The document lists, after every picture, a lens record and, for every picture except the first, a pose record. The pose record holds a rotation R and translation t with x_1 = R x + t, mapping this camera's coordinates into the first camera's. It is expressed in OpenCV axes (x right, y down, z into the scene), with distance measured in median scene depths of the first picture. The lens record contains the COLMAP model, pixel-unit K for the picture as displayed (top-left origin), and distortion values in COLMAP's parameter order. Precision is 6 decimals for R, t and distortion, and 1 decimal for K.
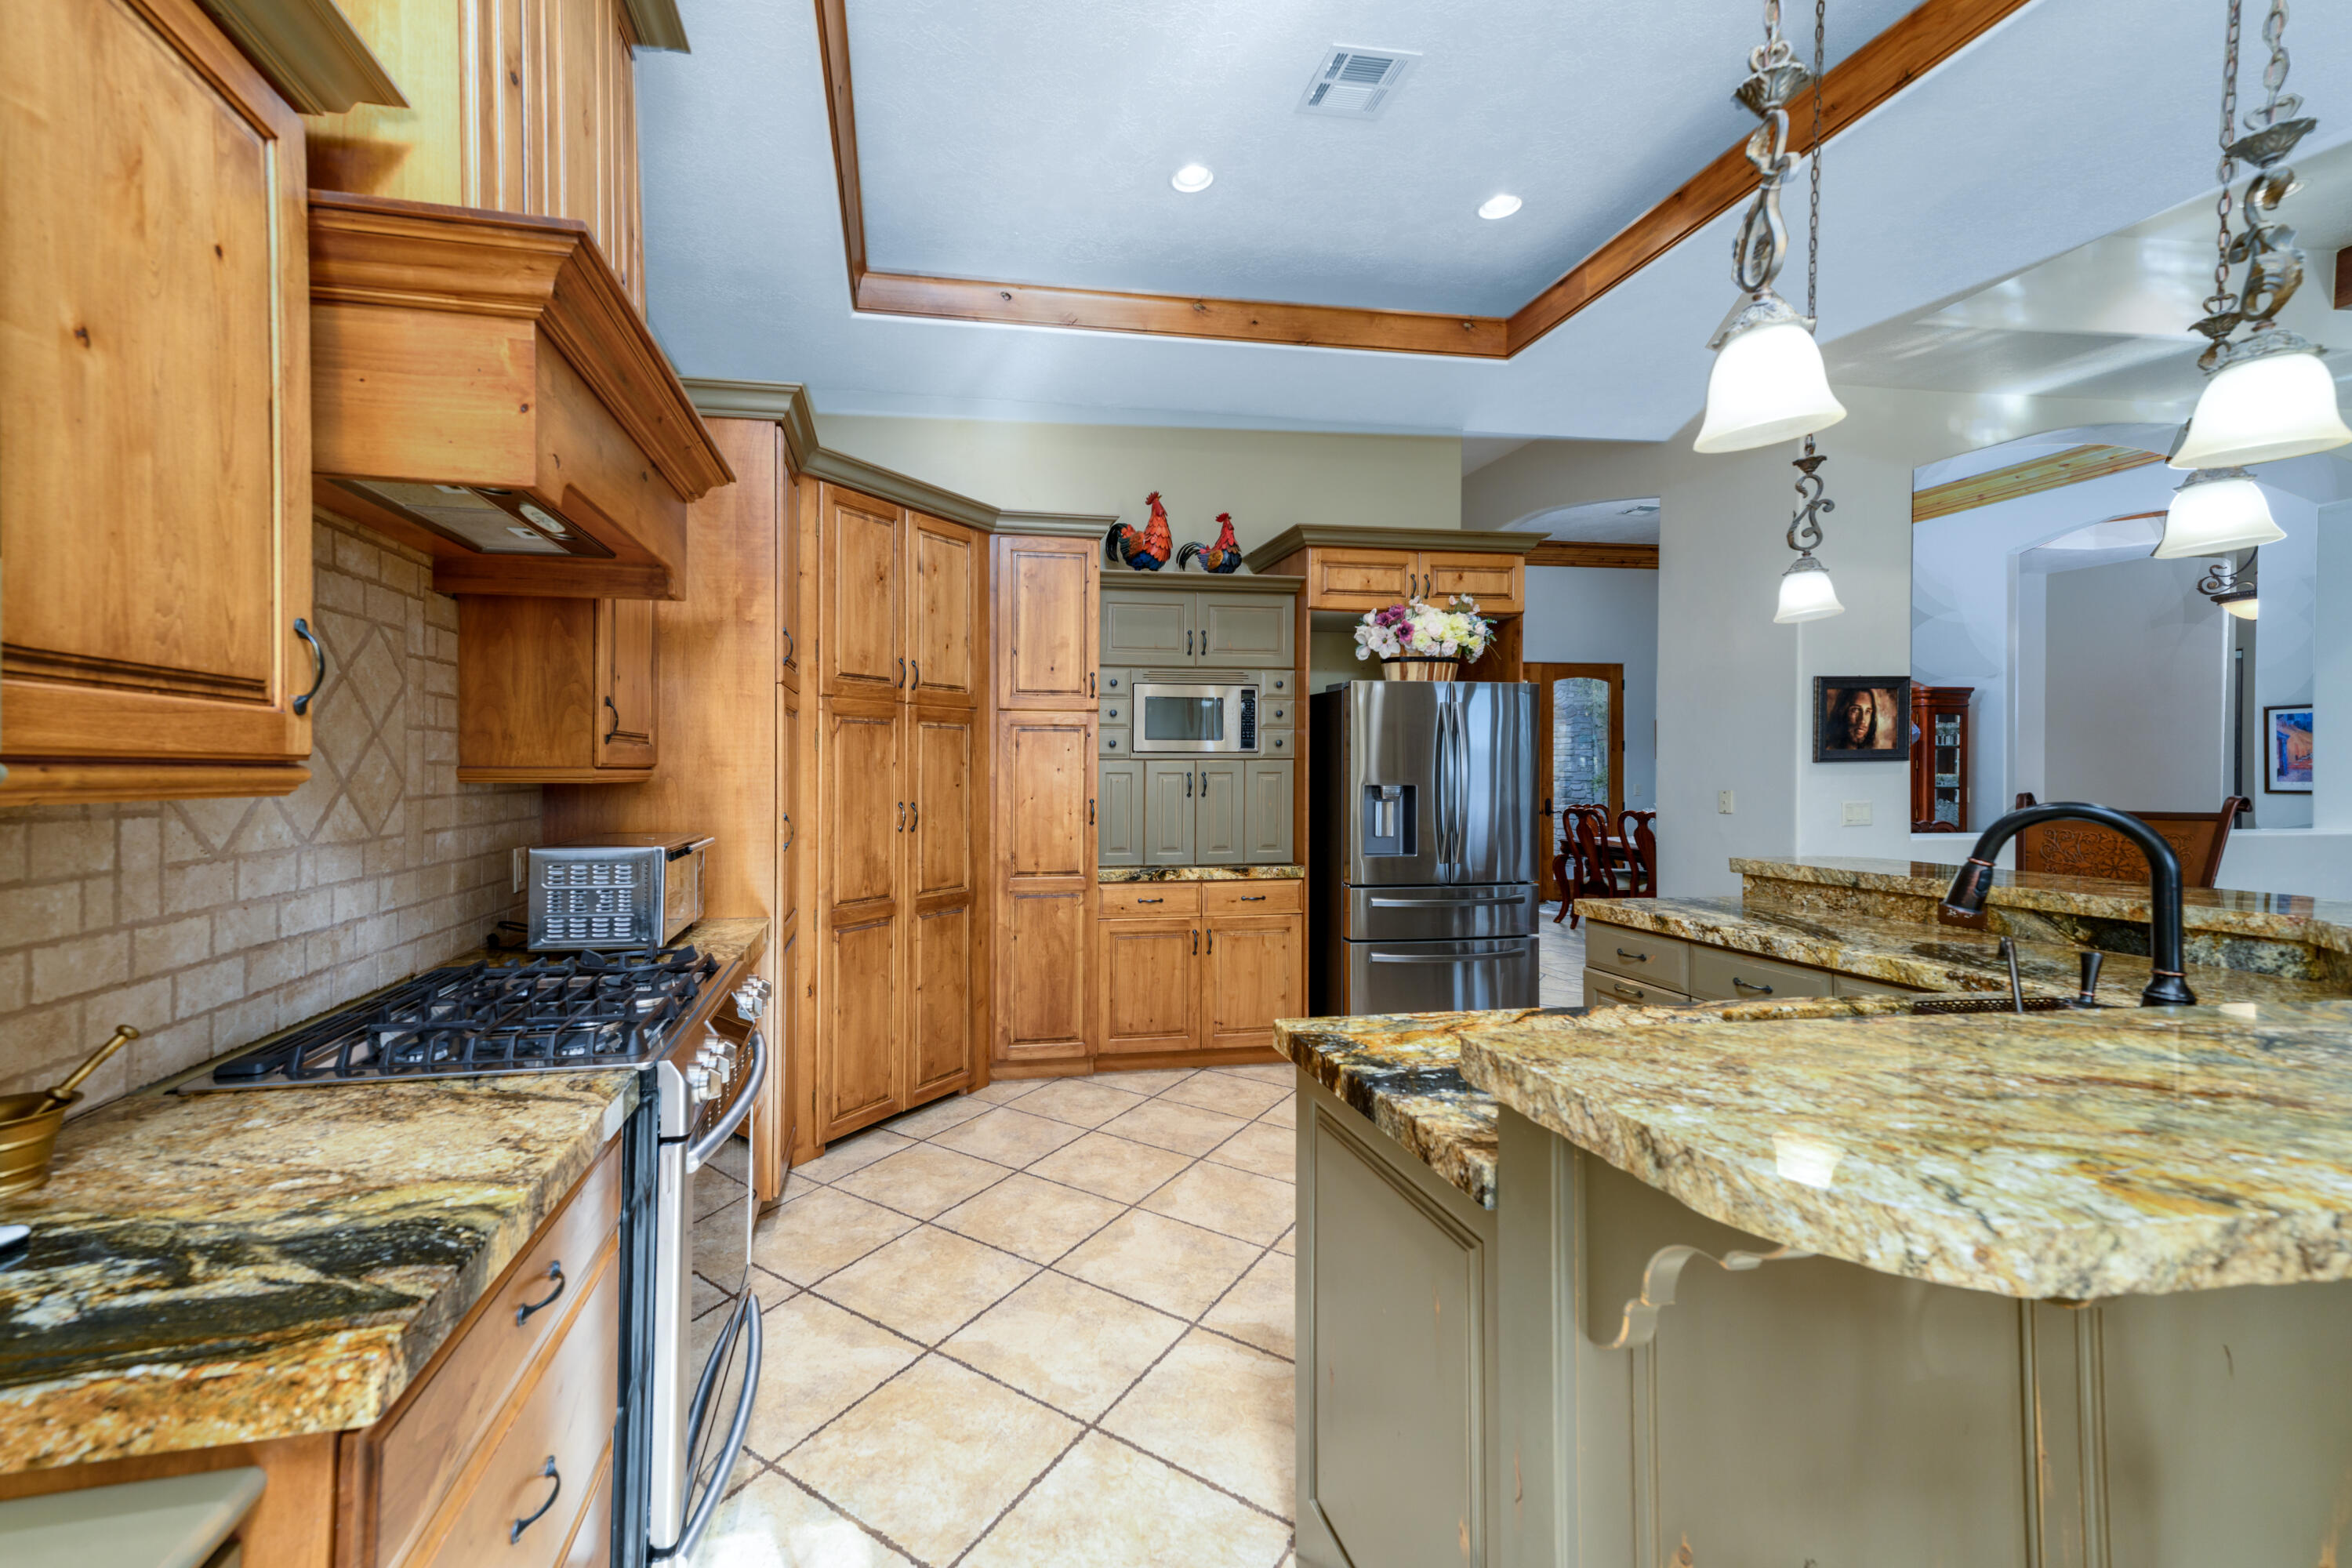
lens RADIAL K [[948.3, 0, 1174.8], [0, 948.3, 777.8], [0, 0, 1]] dist [0.002682, 0.000064]
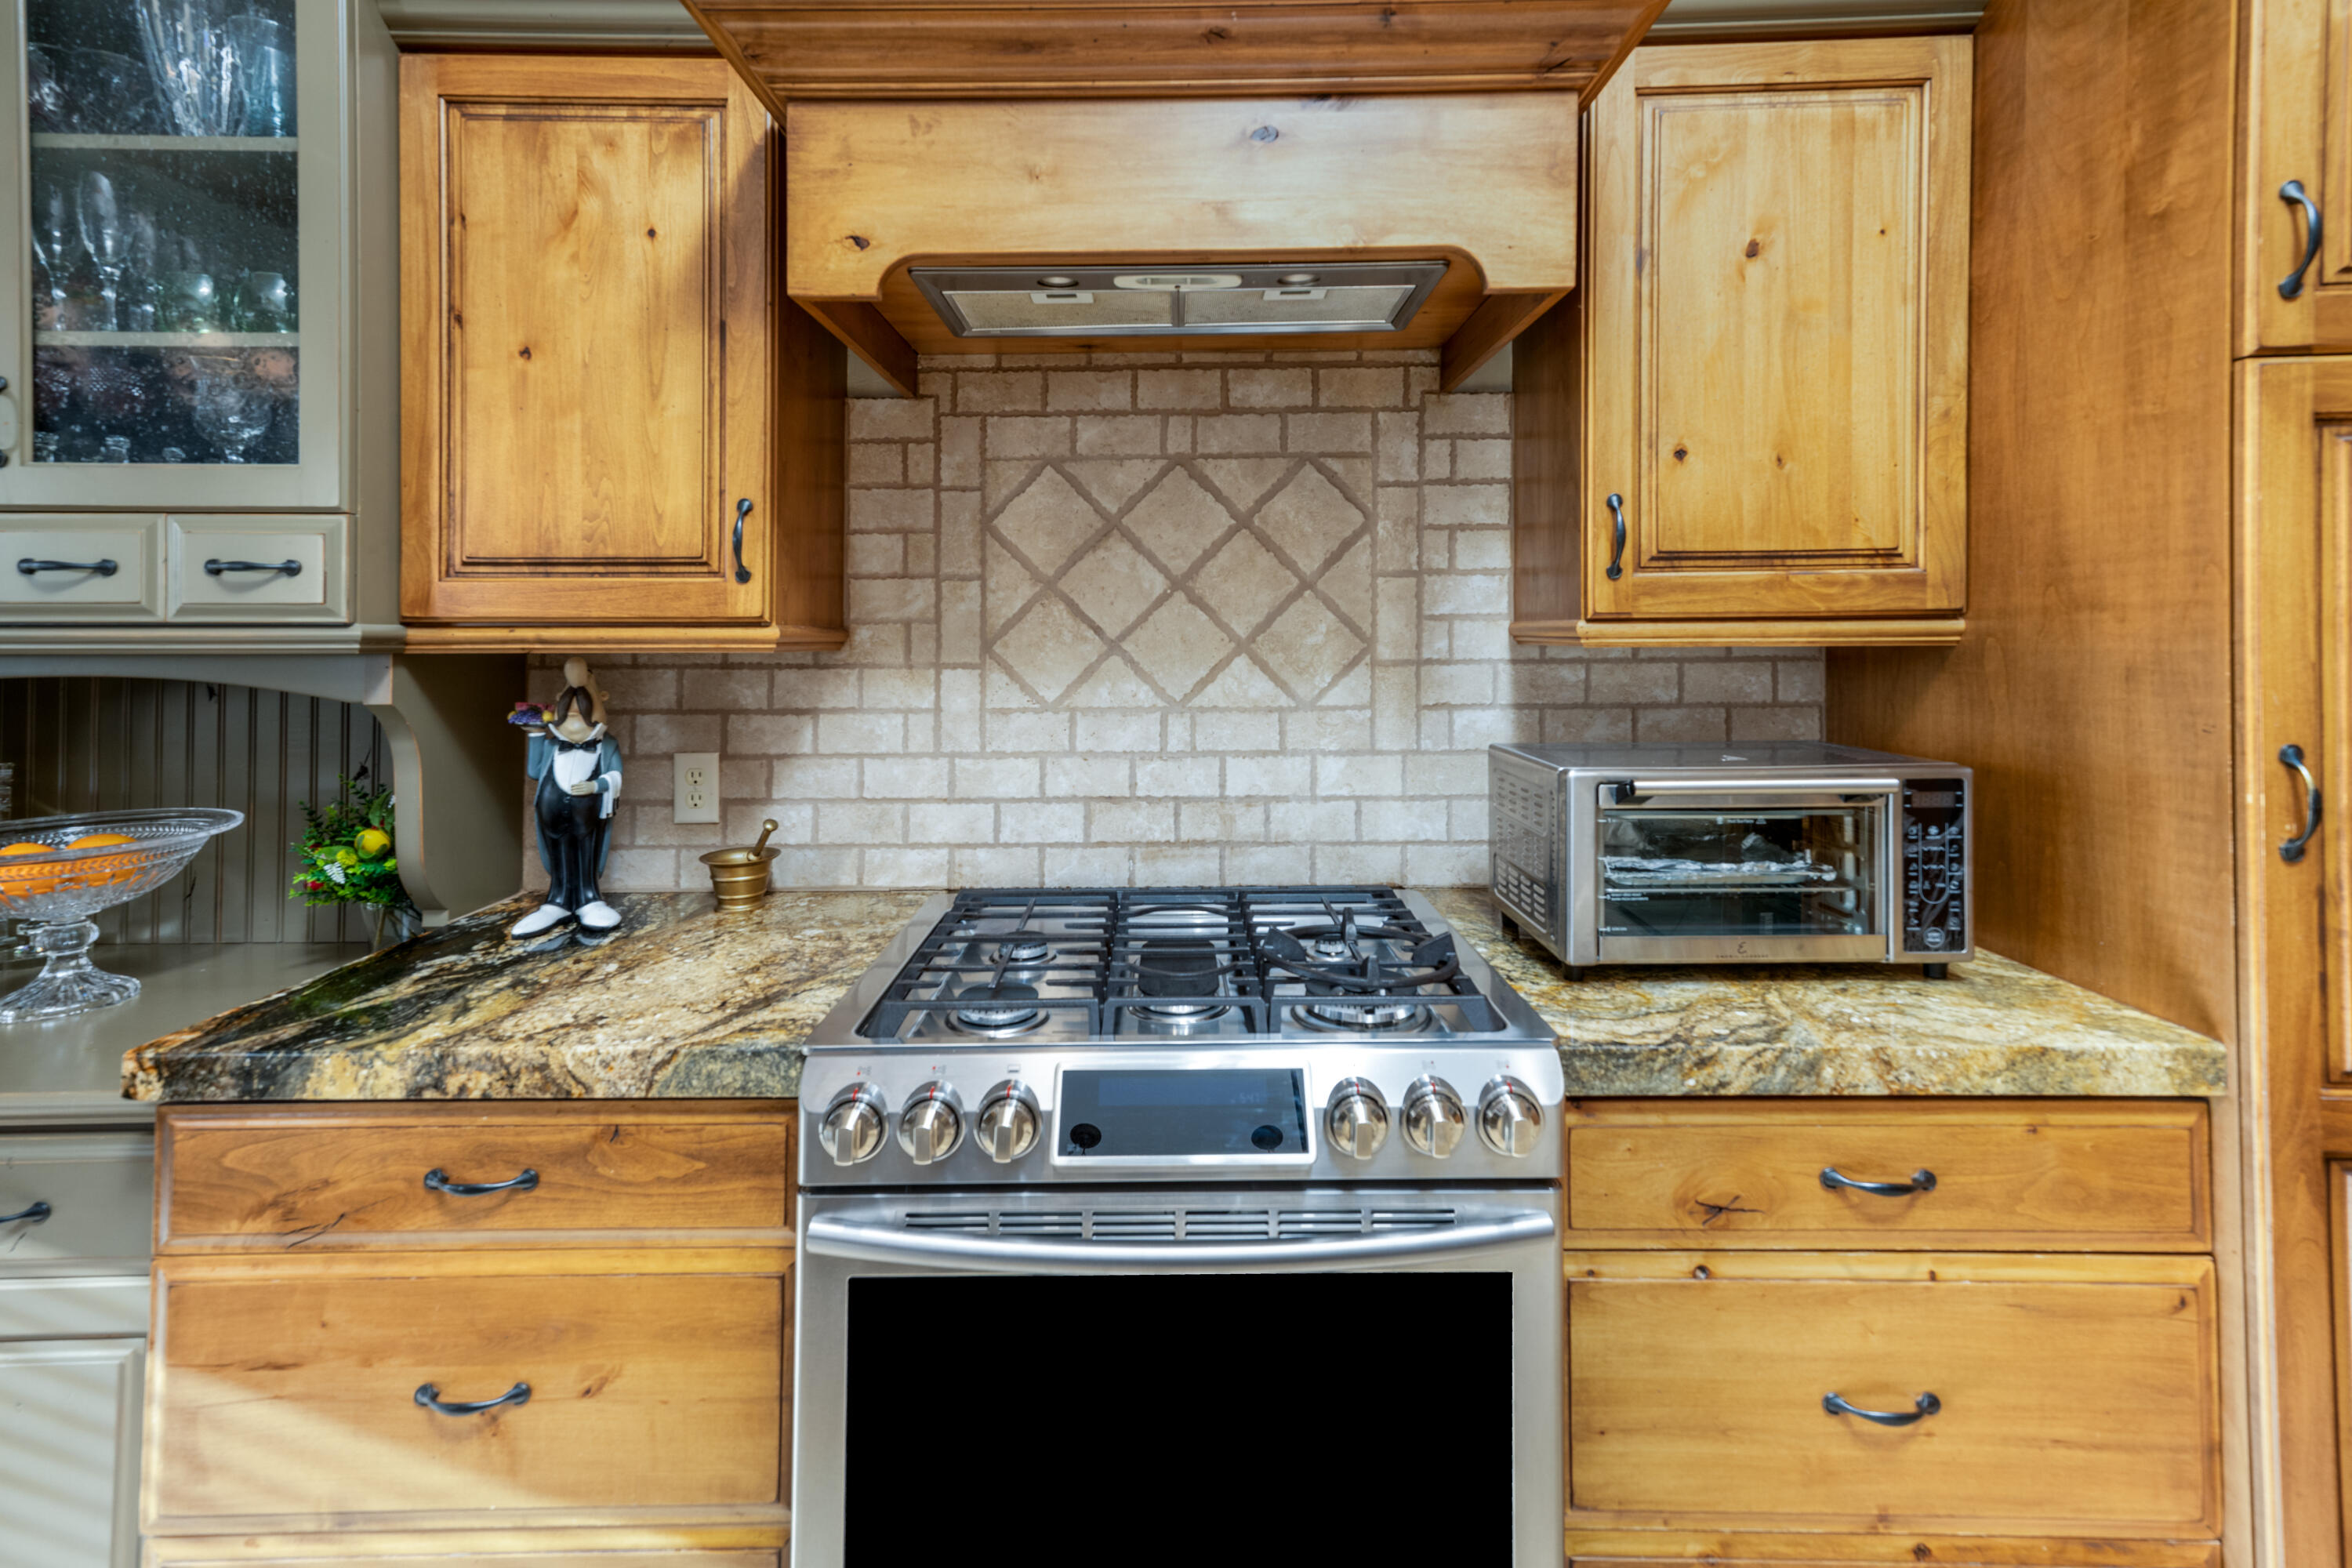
lens RADIAL K [[948.3, 0, 1084.2], [0, 948.3, 627.5], [0, 0, 1]] dist [0.002682, 0.000064]
pose [[-0.285424, -0.010394, -0.958345, 0.051308], [-0.001101, 0.999944, -0.010517, 0.000483], [0.958401, -0.001947, -0.285420, 1.476784]]
